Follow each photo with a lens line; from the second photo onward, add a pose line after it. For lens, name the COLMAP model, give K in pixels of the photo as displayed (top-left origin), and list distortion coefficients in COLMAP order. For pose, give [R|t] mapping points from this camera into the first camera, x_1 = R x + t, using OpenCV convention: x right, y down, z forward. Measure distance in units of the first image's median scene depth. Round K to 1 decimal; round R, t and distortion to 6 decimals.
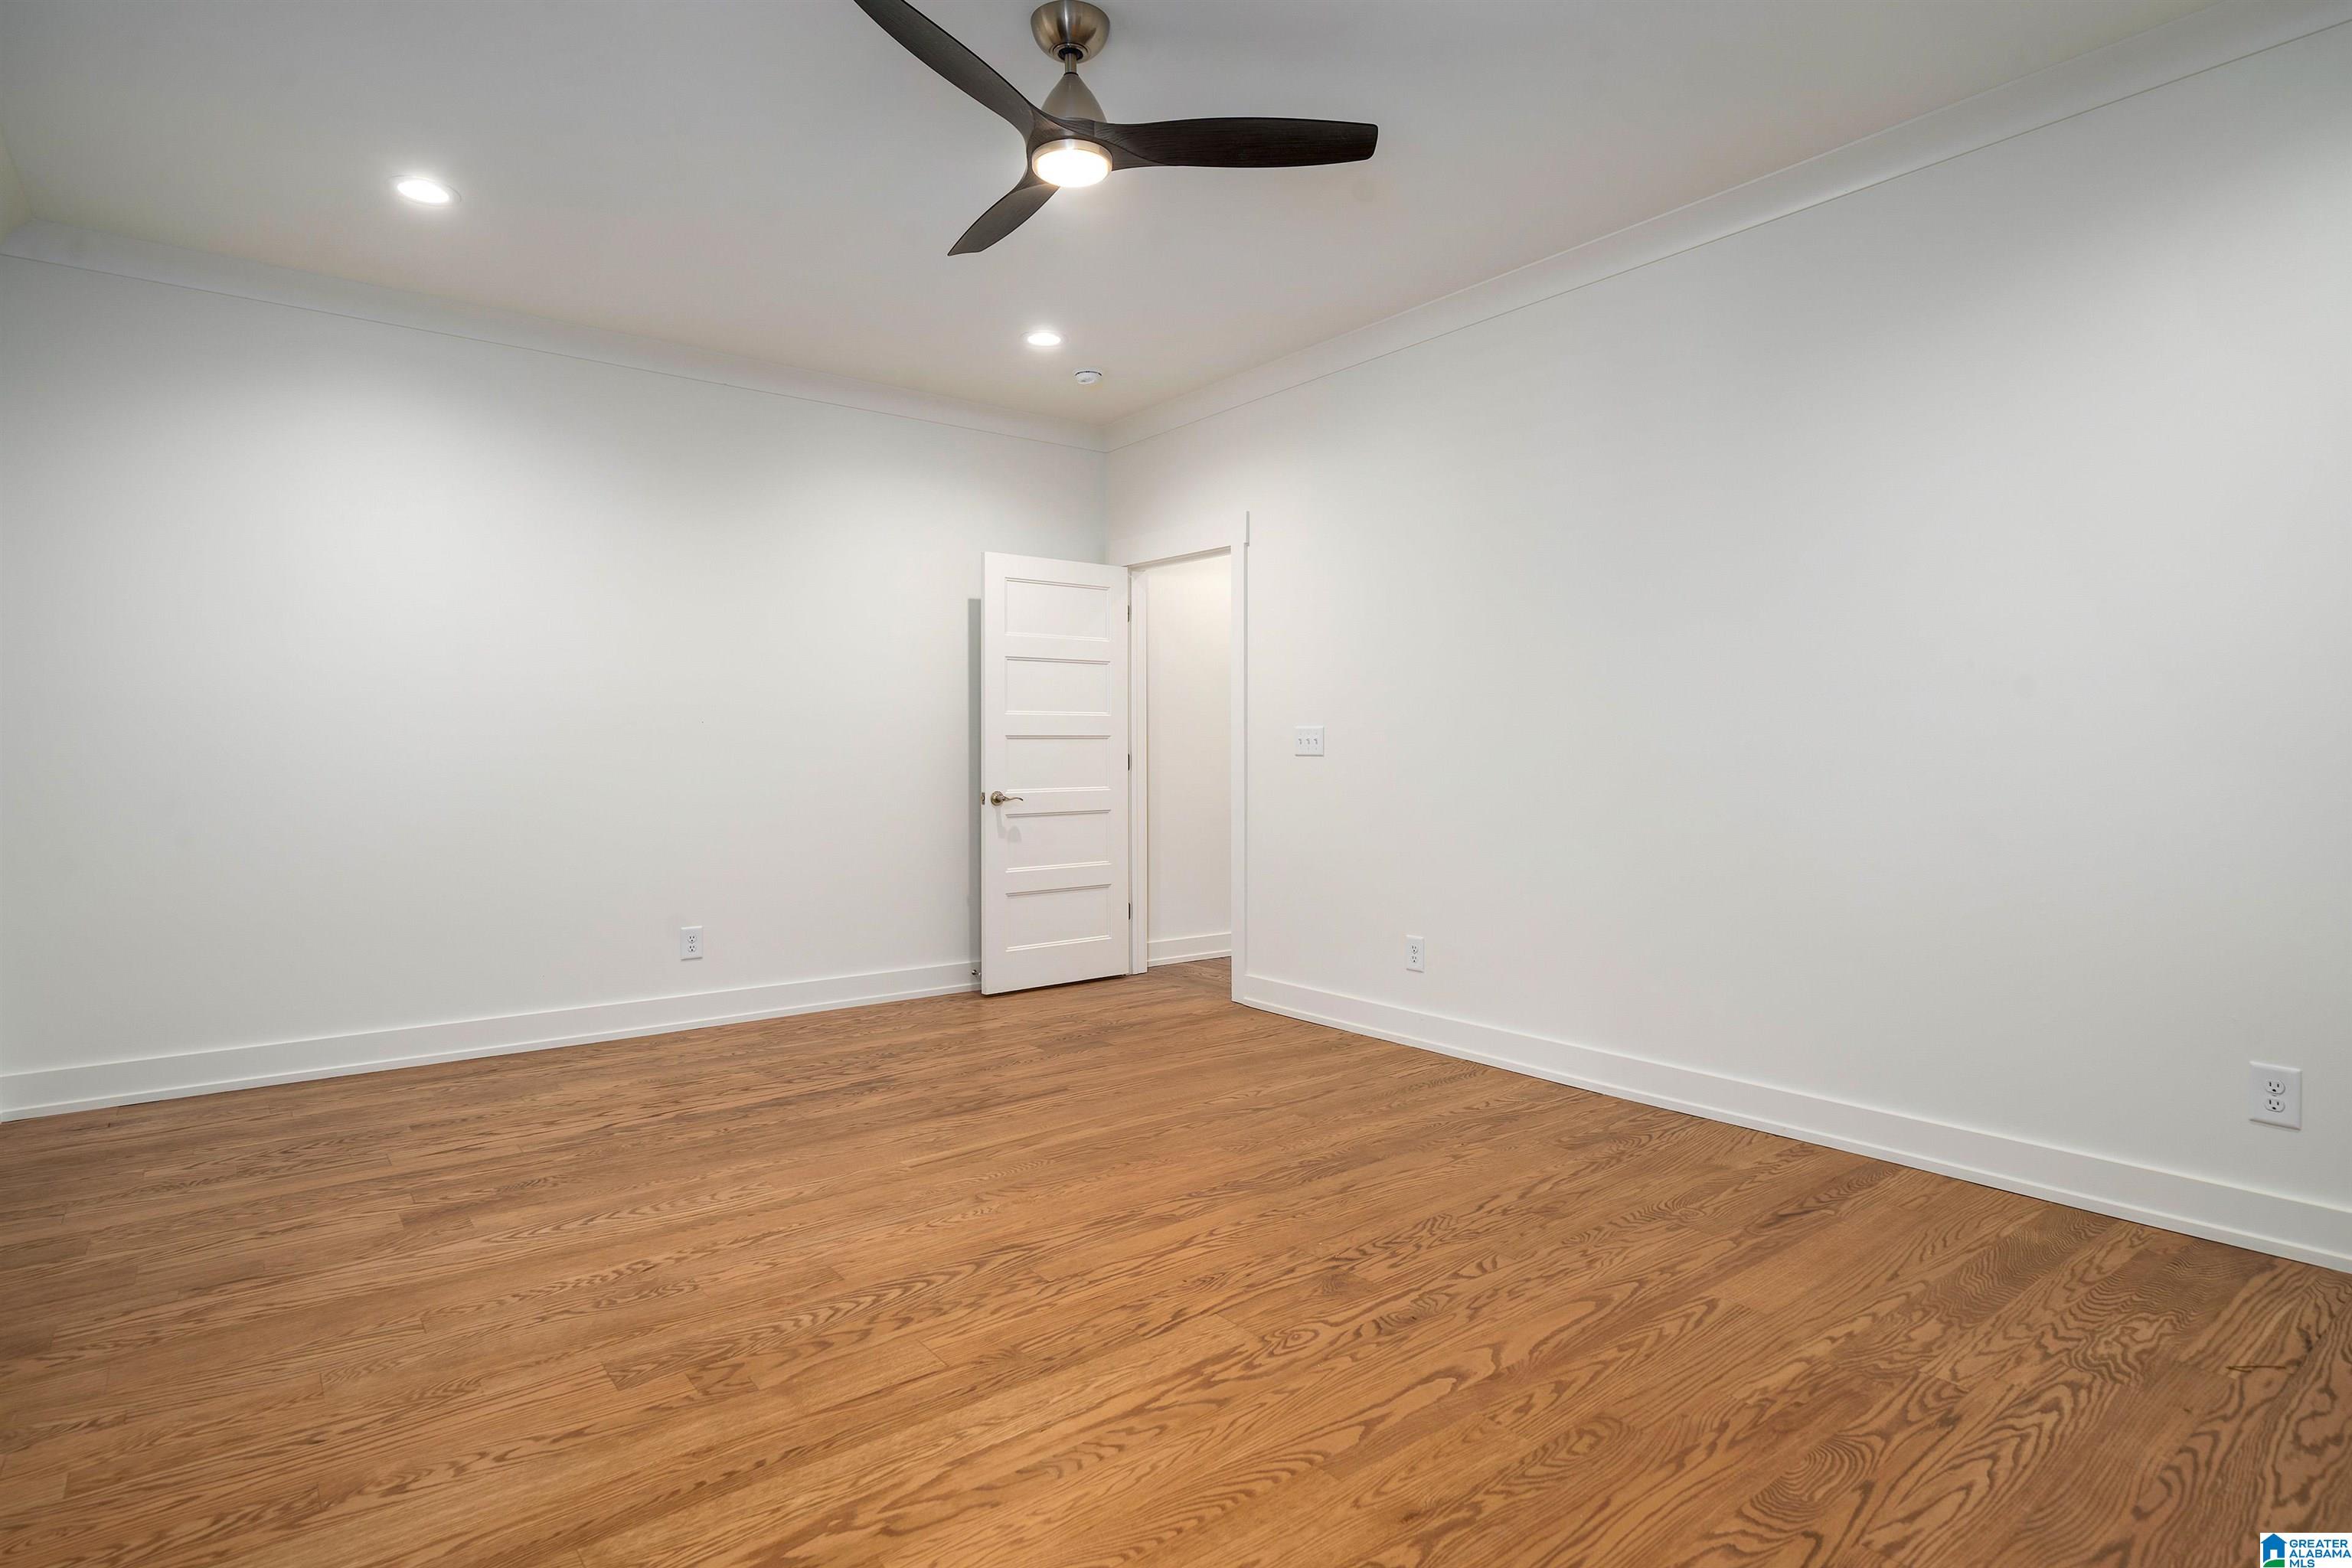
lens RADIAL K [[1256.5, 0, 1176.0], [0, 1256.5, 784.0], [0, 0, 1]] dist [-0.000776, -0.000990]
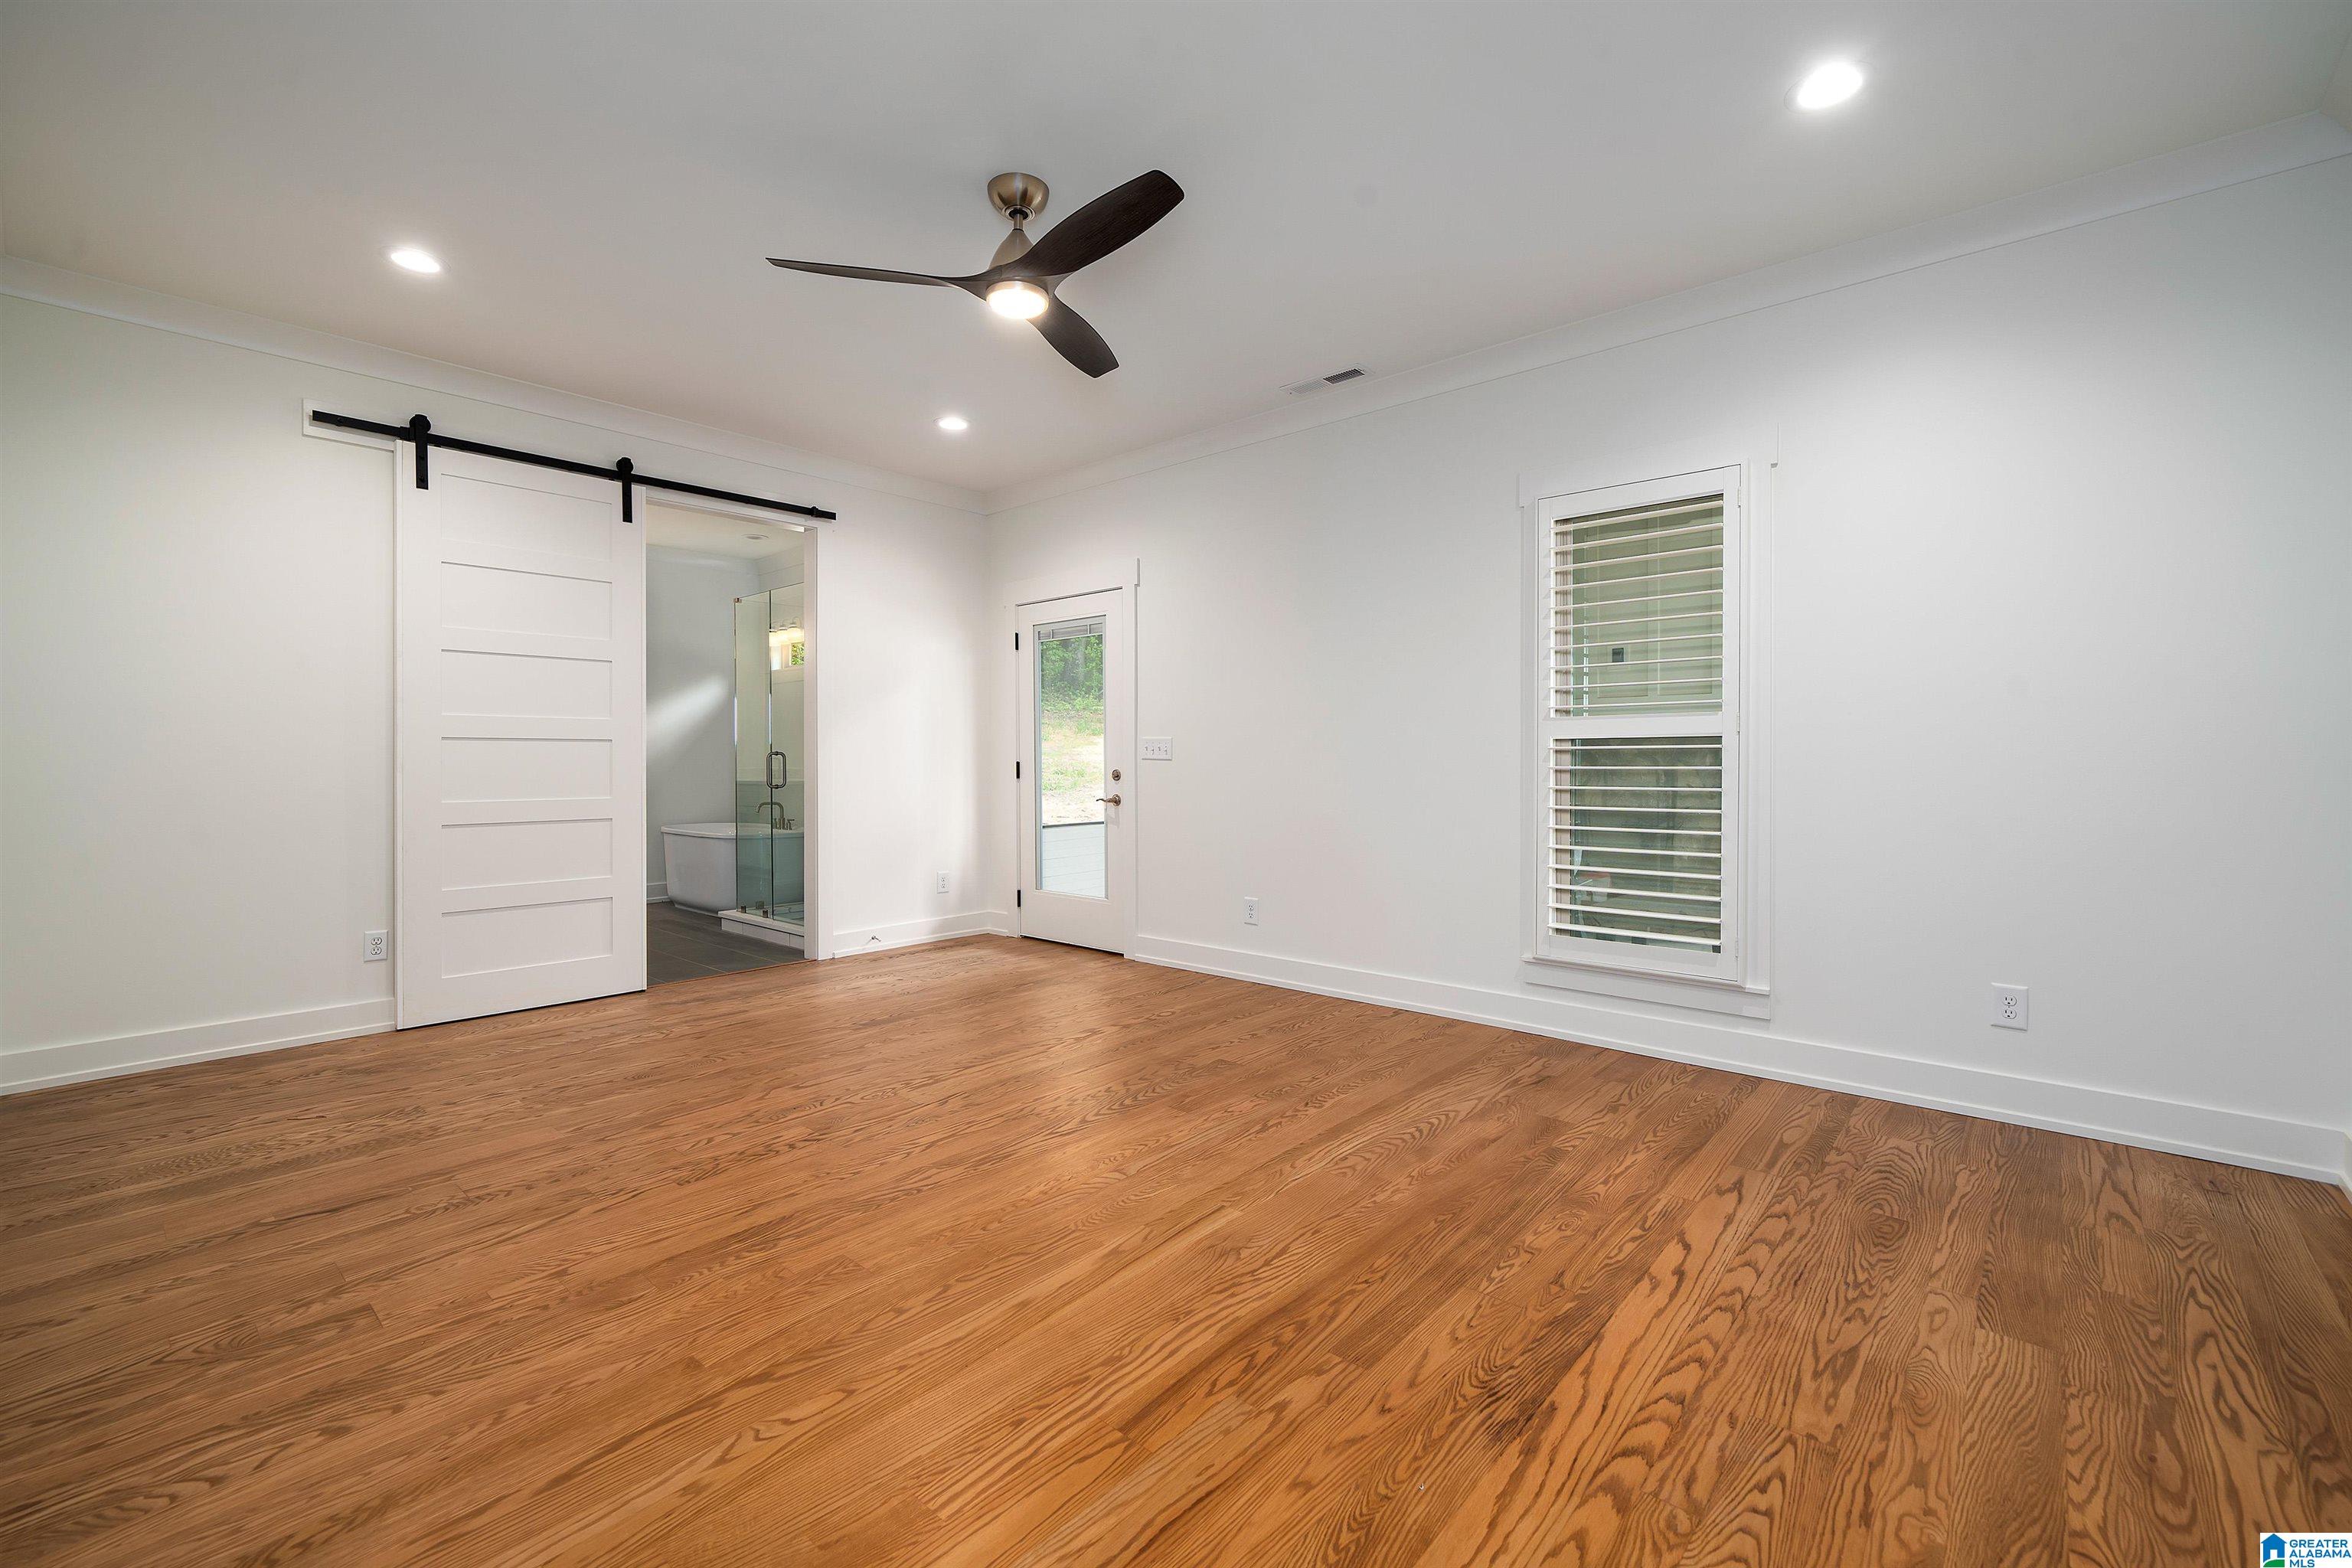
lens RADIAL K [[979.4, 0, 1172.2], [0, 979.4, 749.3], [0, 0, 1]] dist [-0.002426, 0.000535]
pose [[-0.983523, 0.004623, -0.180722, -0.055409], [0.001693, 0.999865, 0.016364, -0.050226], [0.180773, 0.015788, -0.983398, 2.036568]]
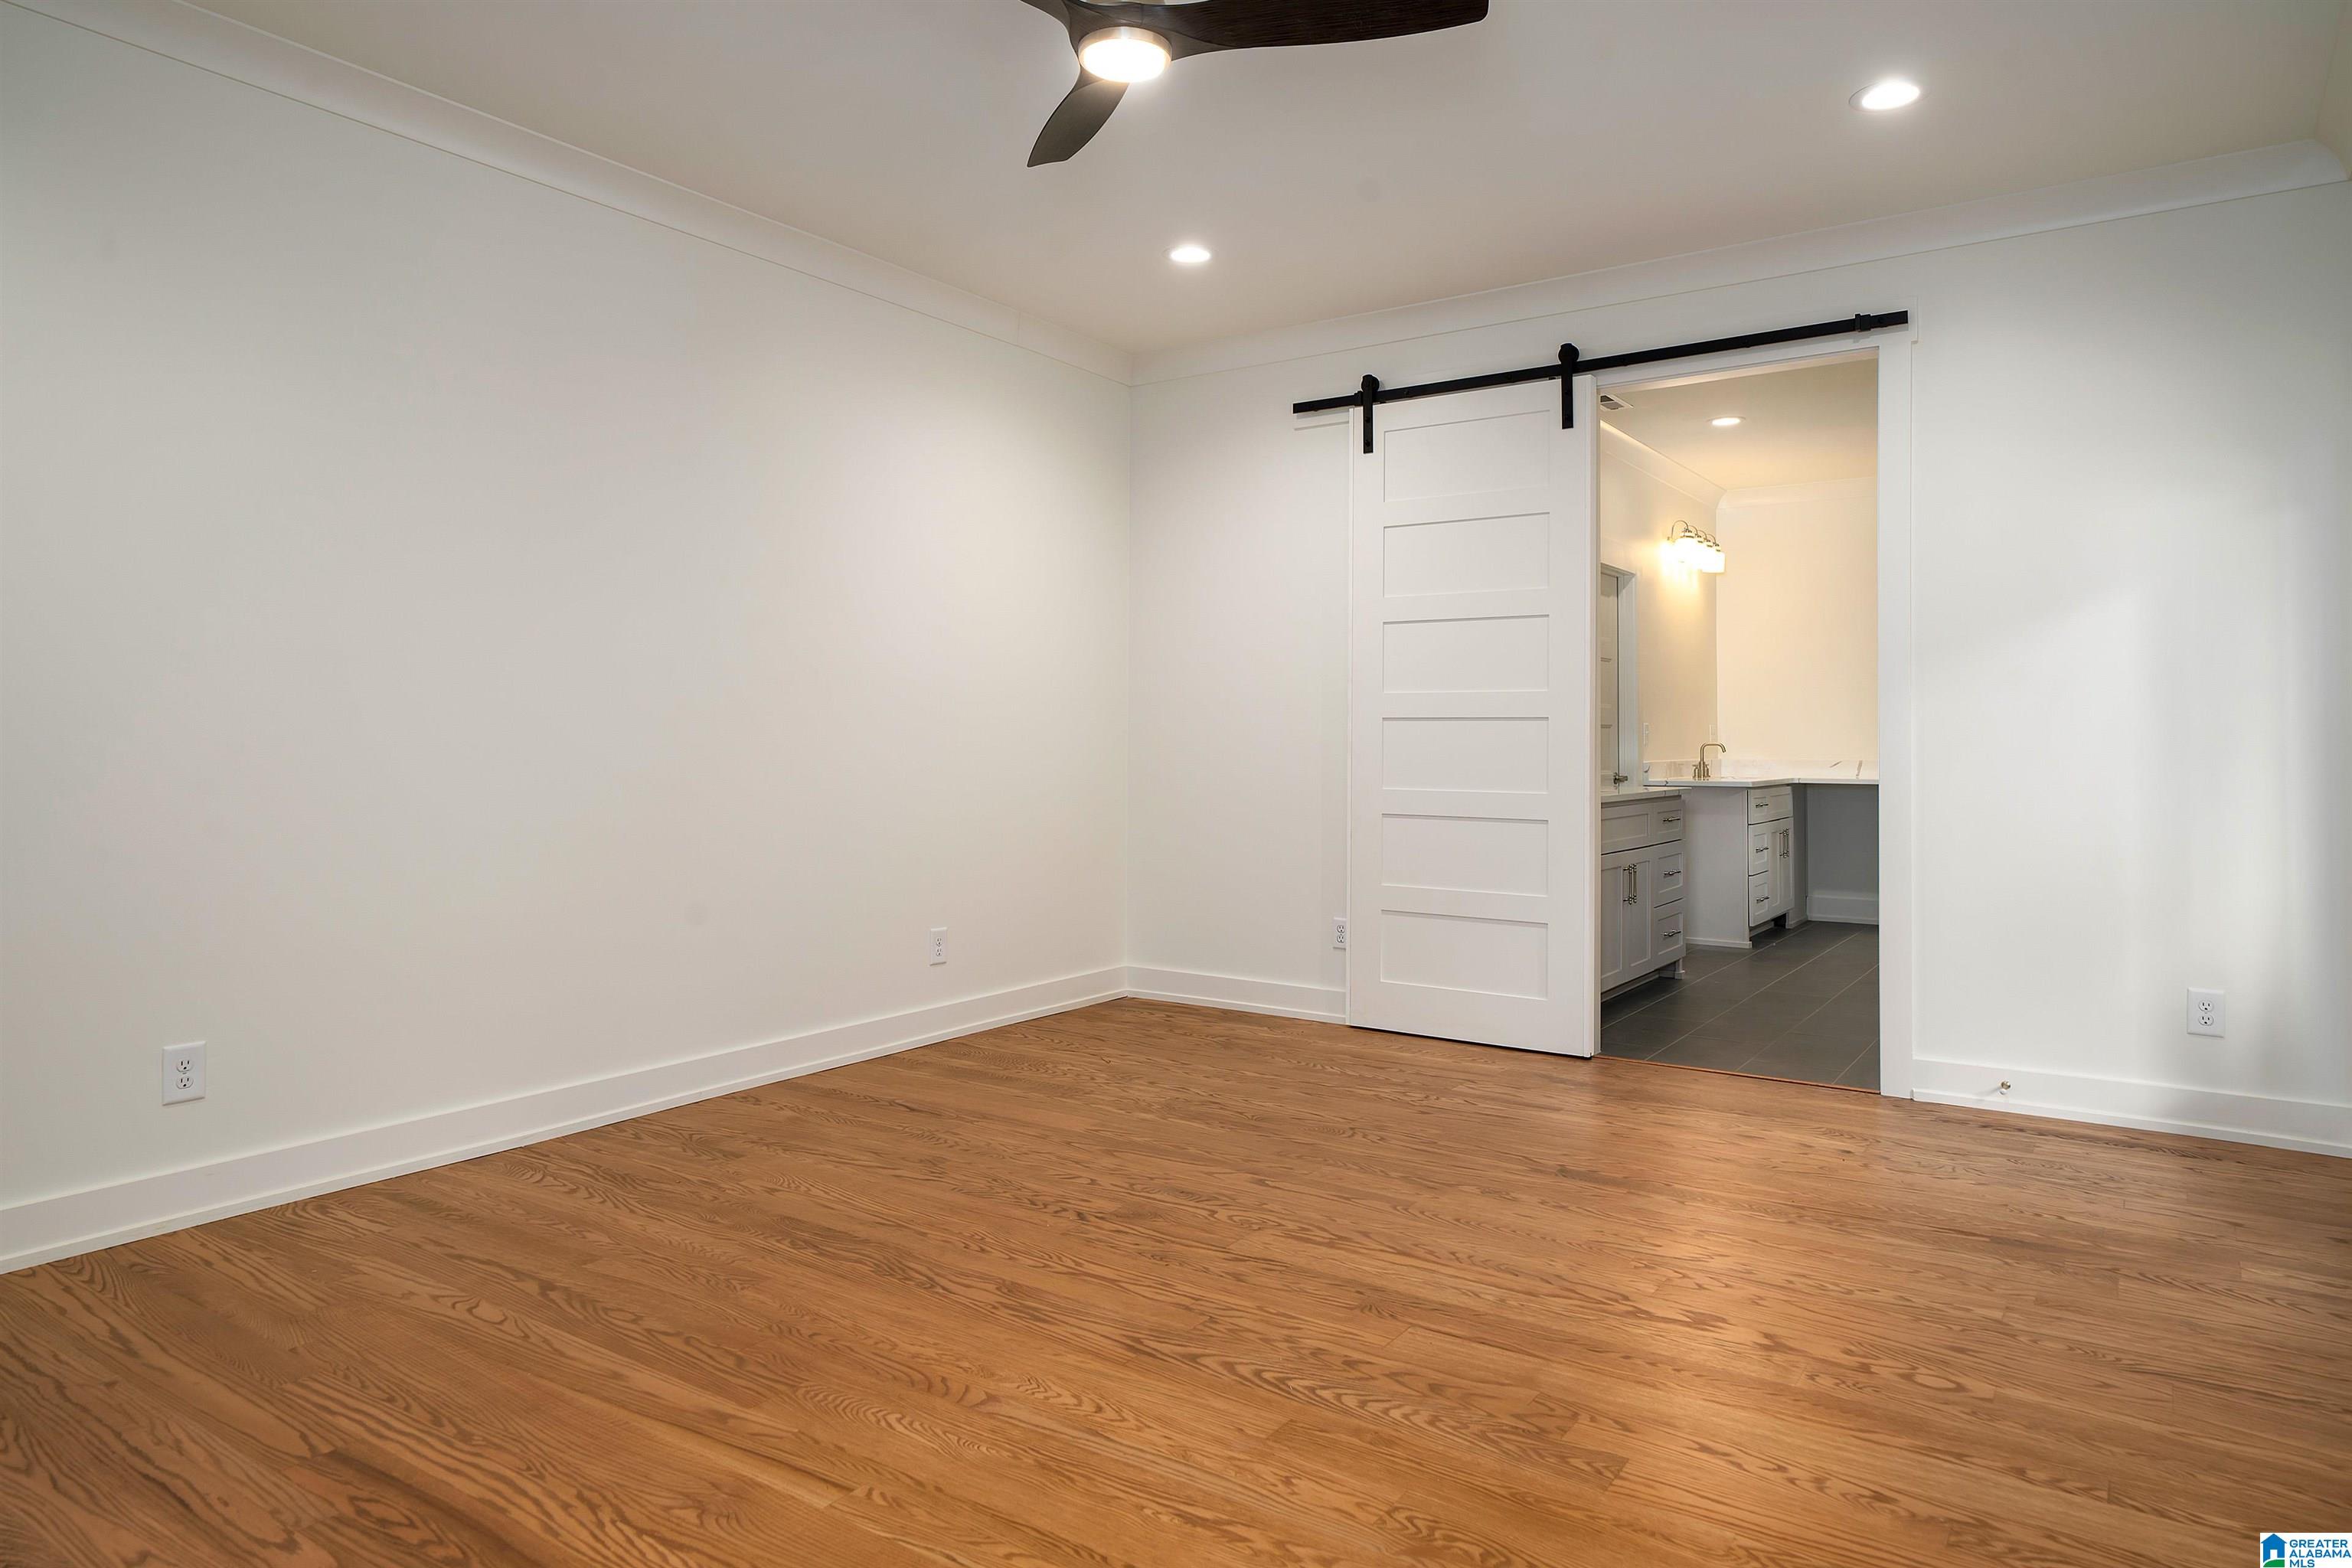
lens RADIAL K [[1424.6, 0, 1173.7], [0, 1424.6, 731.5], [0, 0, 1]] dist [0.001678, 0.001593]
pose [[-0.307544, 0.007665, 0.951503, -1.031993], [0.021284, 0.999773, -0.001174, -0.032535], [-0.951296, 0.019890, -0.307637, 1.264177]]
